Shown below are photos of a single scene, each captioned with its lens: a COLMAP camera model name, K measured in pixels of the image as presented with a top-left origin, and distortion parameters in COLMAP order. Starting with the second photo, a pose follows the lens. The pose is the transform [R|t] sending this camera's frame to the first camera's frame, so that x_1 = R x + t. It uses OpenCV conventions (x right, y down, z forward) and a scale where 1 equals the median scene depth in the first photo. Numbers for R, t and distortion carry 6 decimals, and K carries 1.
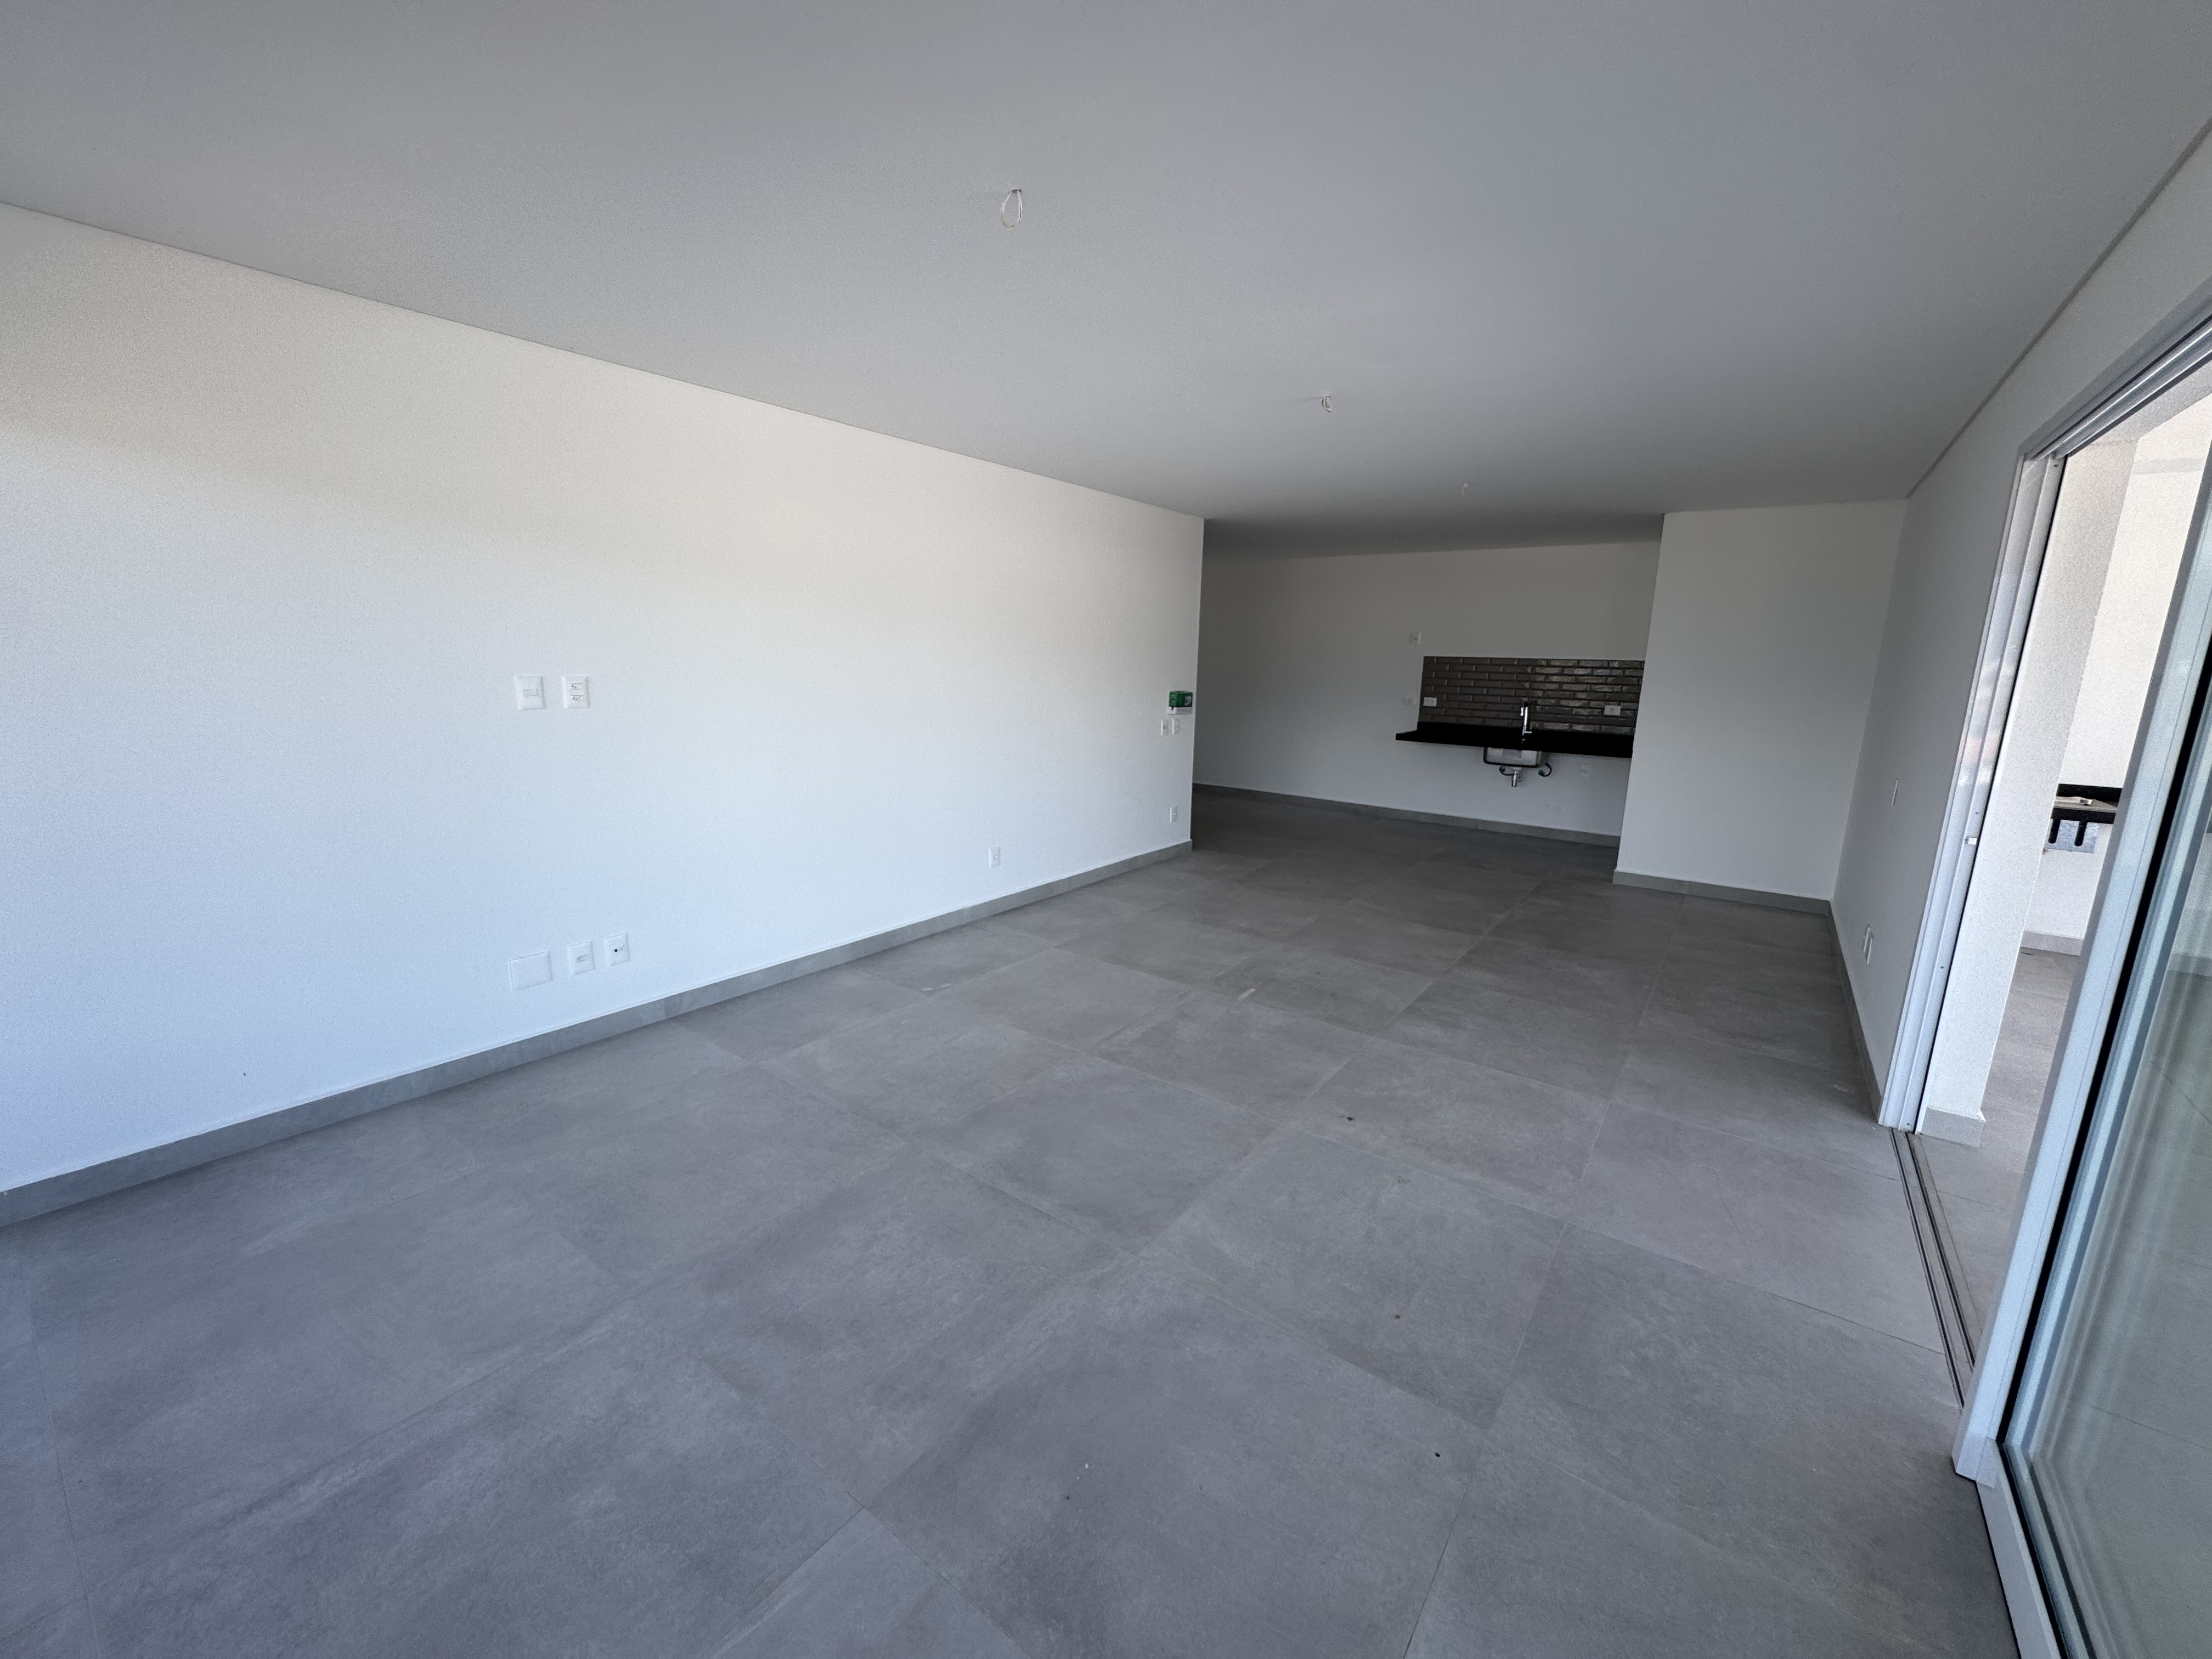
lens RADIAL K [[885.4, 0, 1106.0], [0, 885.4, 829.5], [0, 0, 1]] dist [0.033771, 0.000302]
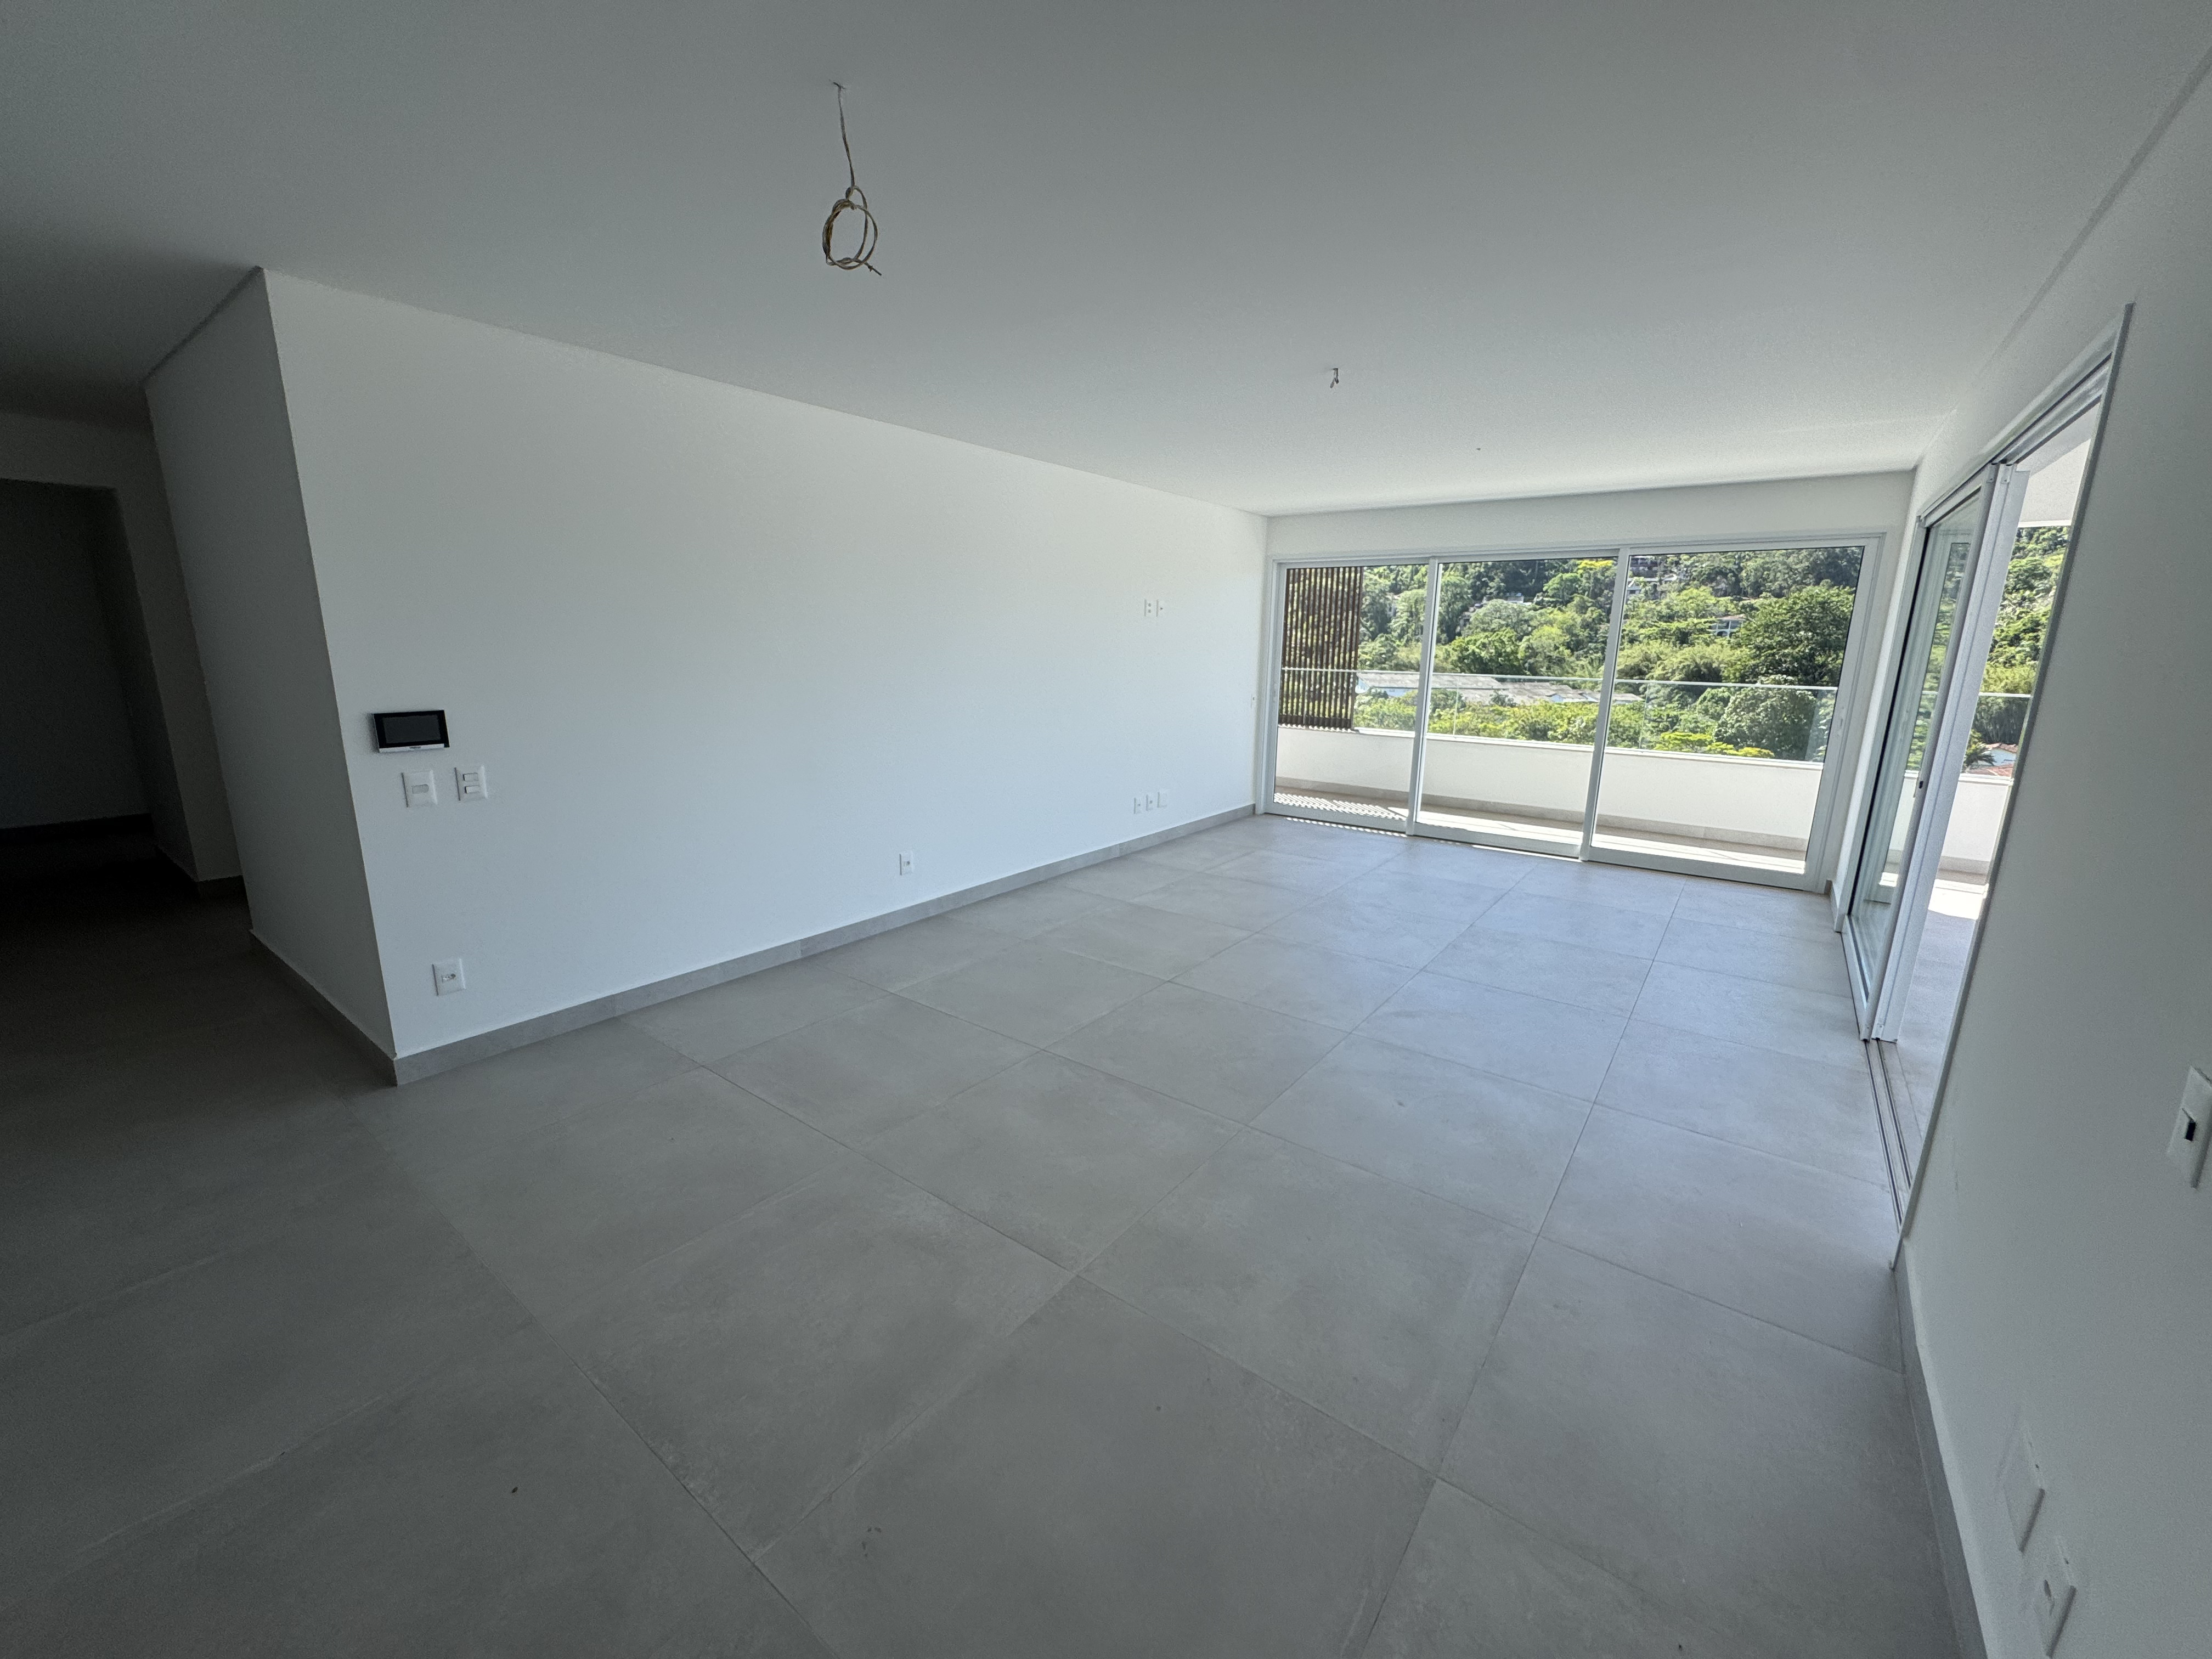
lens RADIAL K [[879.3, 0, 1105.3], [0, 879.3, 827.5], [0, 0, 1]] dist [-0.004234, 0.000598]
pose [[0.999920, -0.006570, -0.010787, -0.136446], [0.006808, 0.999731, 0.022178, 0.033744], [0.010639, -0.022249, 0.999696, -0.181320]]
